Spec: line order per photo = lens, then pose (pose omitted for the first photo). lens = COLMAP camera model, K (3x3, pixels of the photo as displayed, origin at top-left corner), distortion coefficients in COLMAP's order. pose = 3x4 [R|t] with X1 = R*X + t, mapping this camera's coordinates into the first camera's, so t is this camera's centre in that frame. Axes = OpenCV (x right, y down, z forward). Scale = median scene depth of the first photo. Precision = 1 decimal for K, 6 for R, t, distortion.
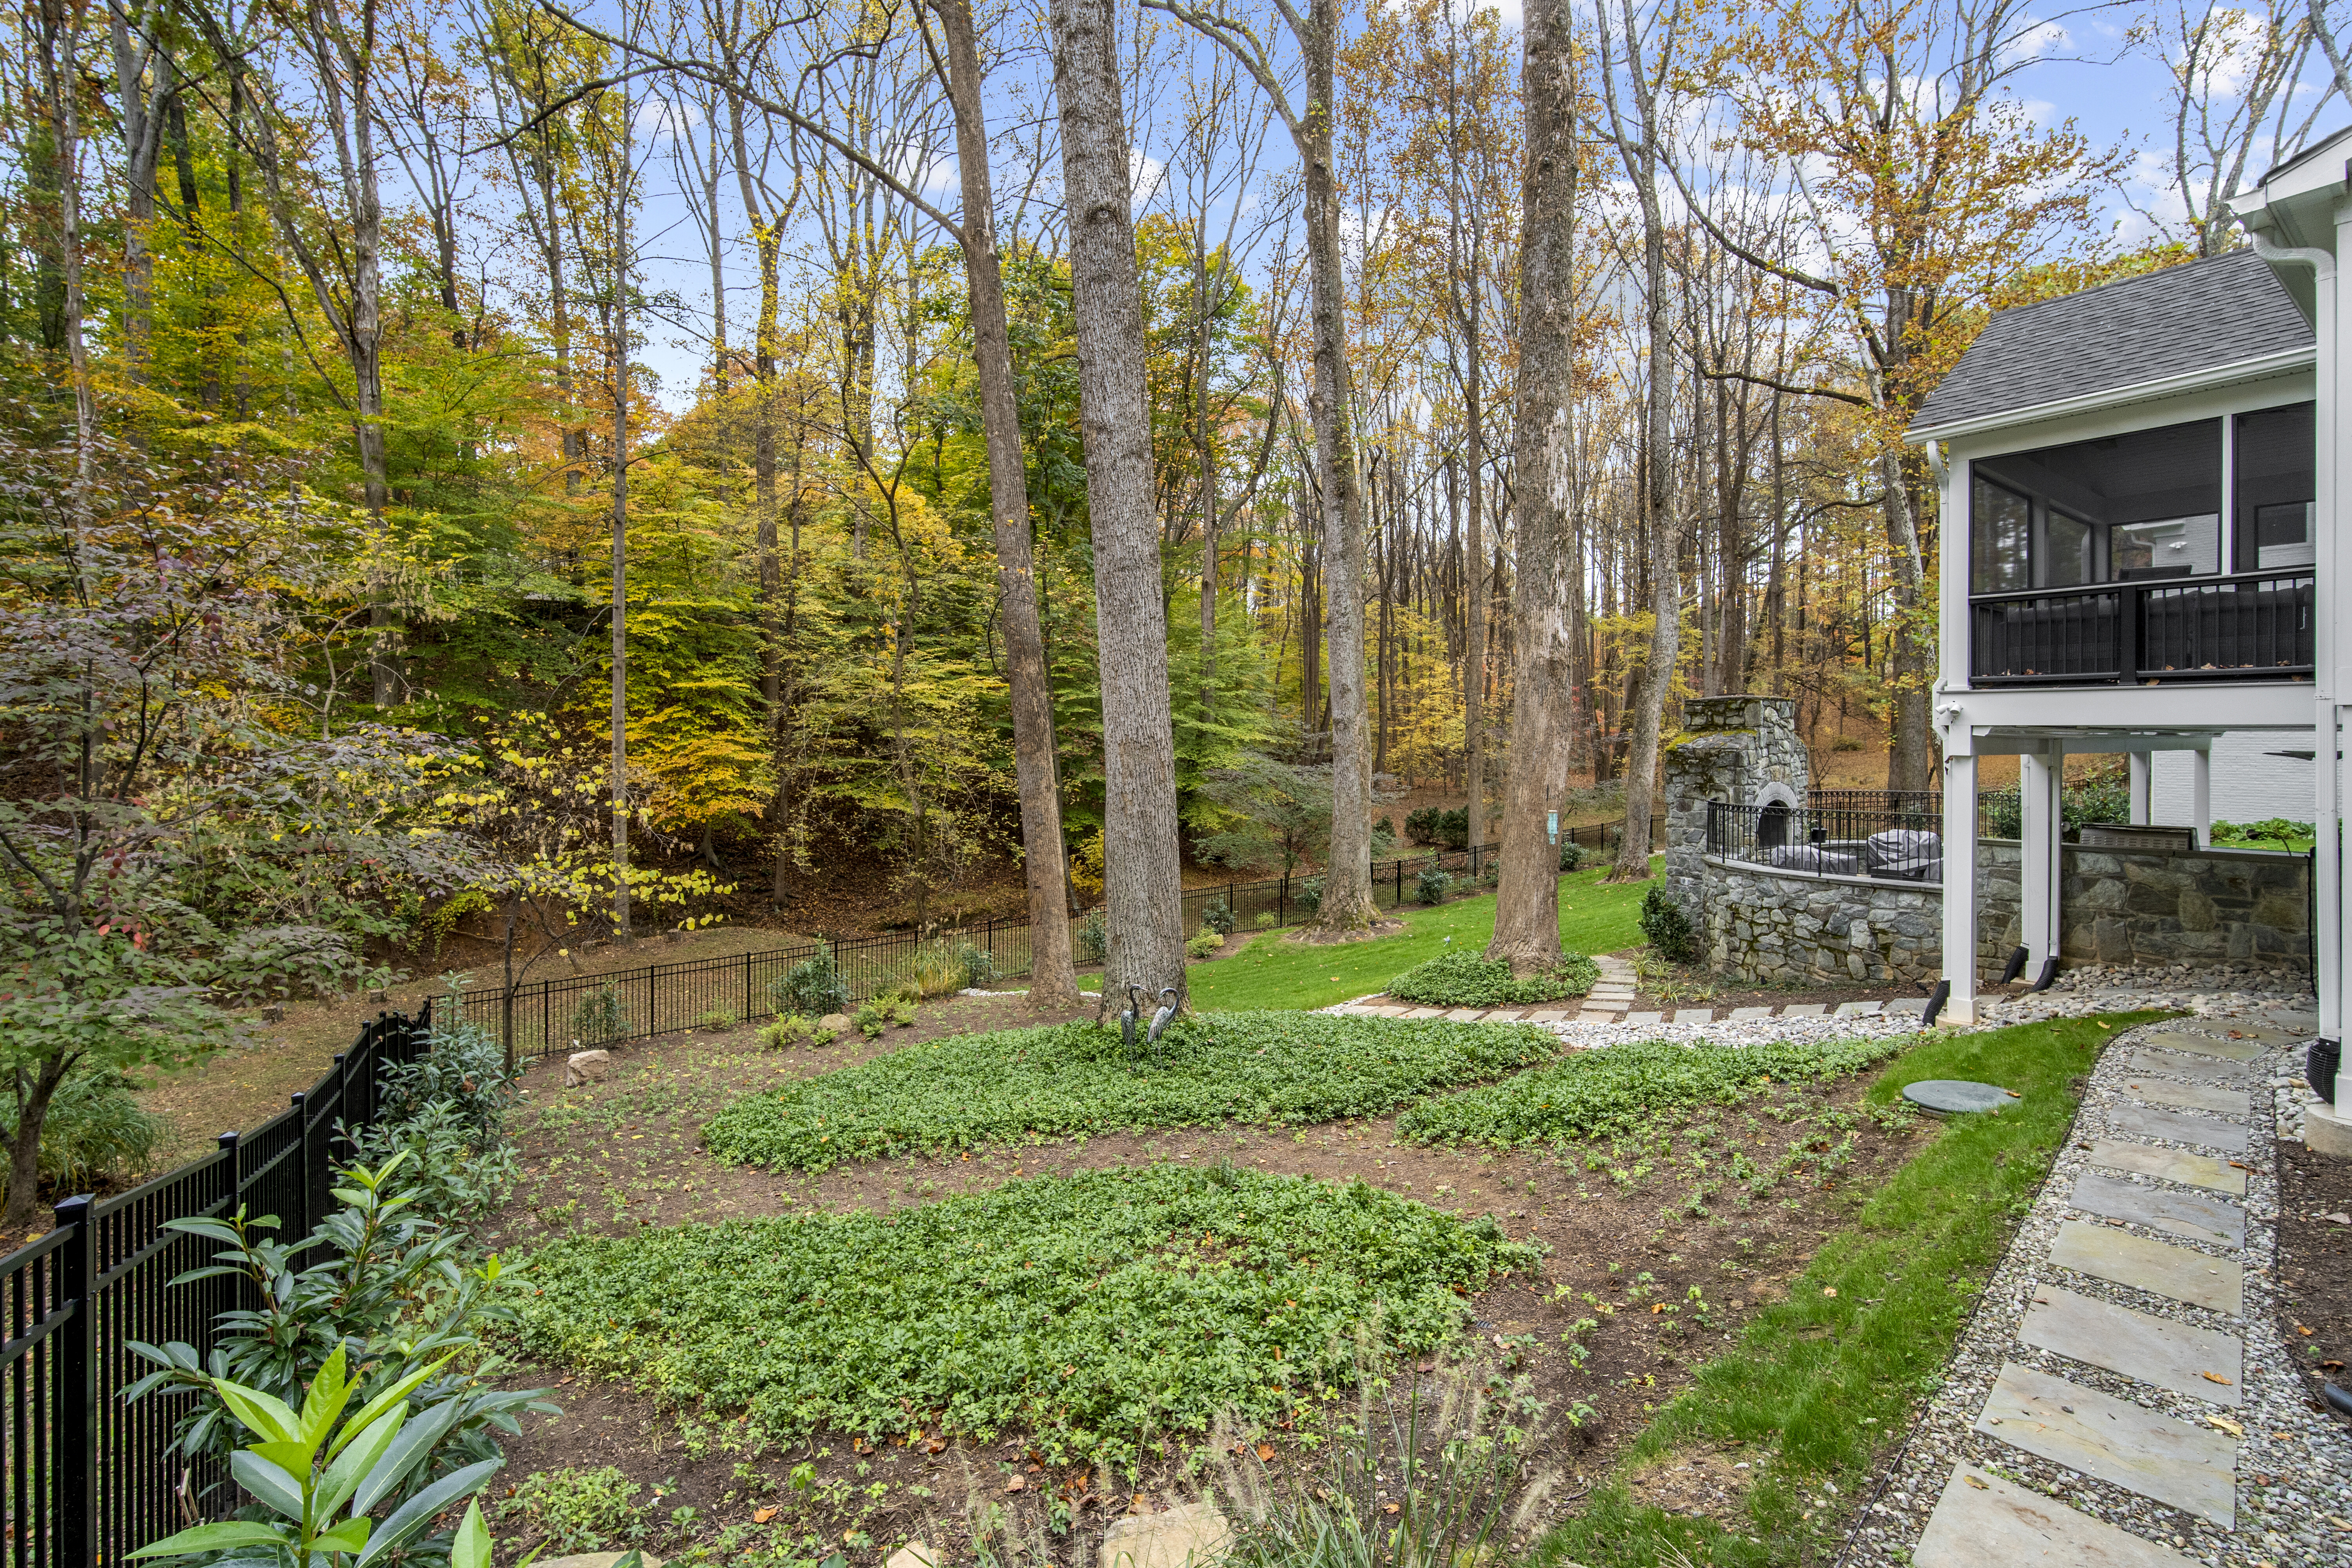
lens RADIAL K [[1024.9, 0, 1179.8], [0, 1024.9, 774.9], [0, 0, 1]] dist [-0.001856, 0.000100]
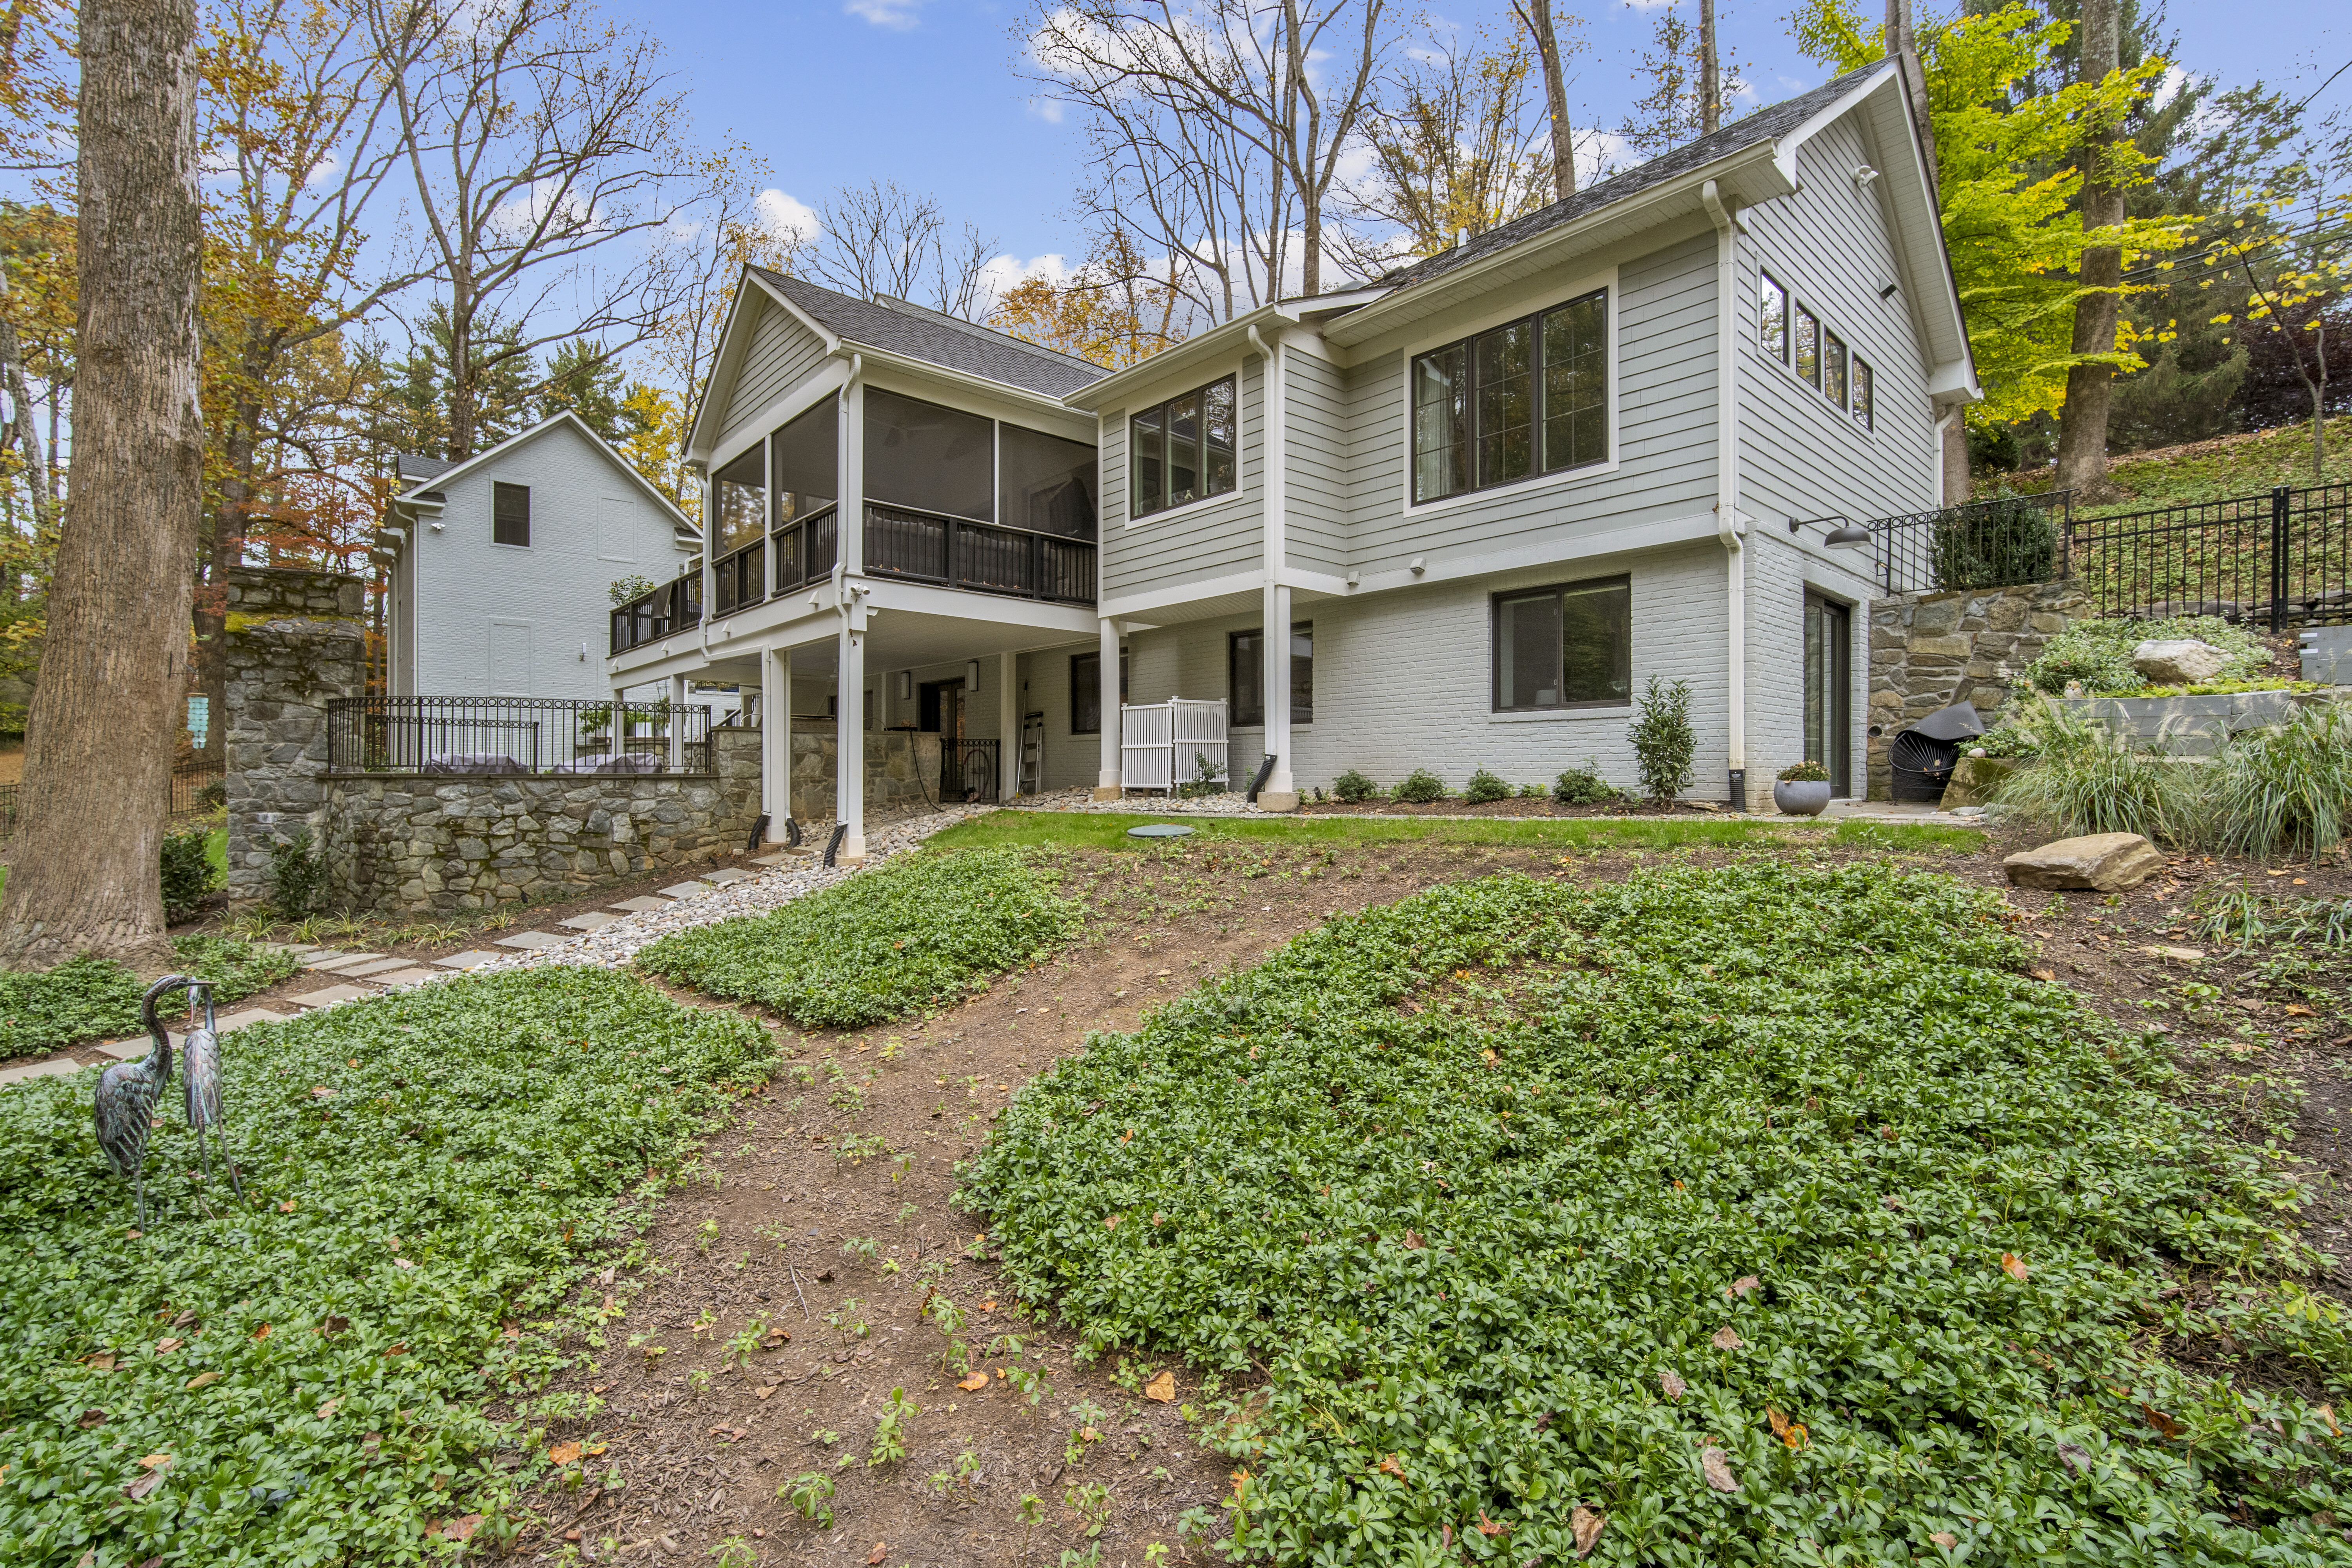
lens RADIAL K [[1024.9, 0, 1179.8], [0, 1024.9, 774.9], [0, 0, 1]] dist [-0.001856, 0.000100]
pose [[-0.062272, -0.002380, 0.998056, -0.541821], [0.027907, 0.999602, 0.004125, 0.187026], [-0.997669, 0.028110, -0.062181, 0.861038]]
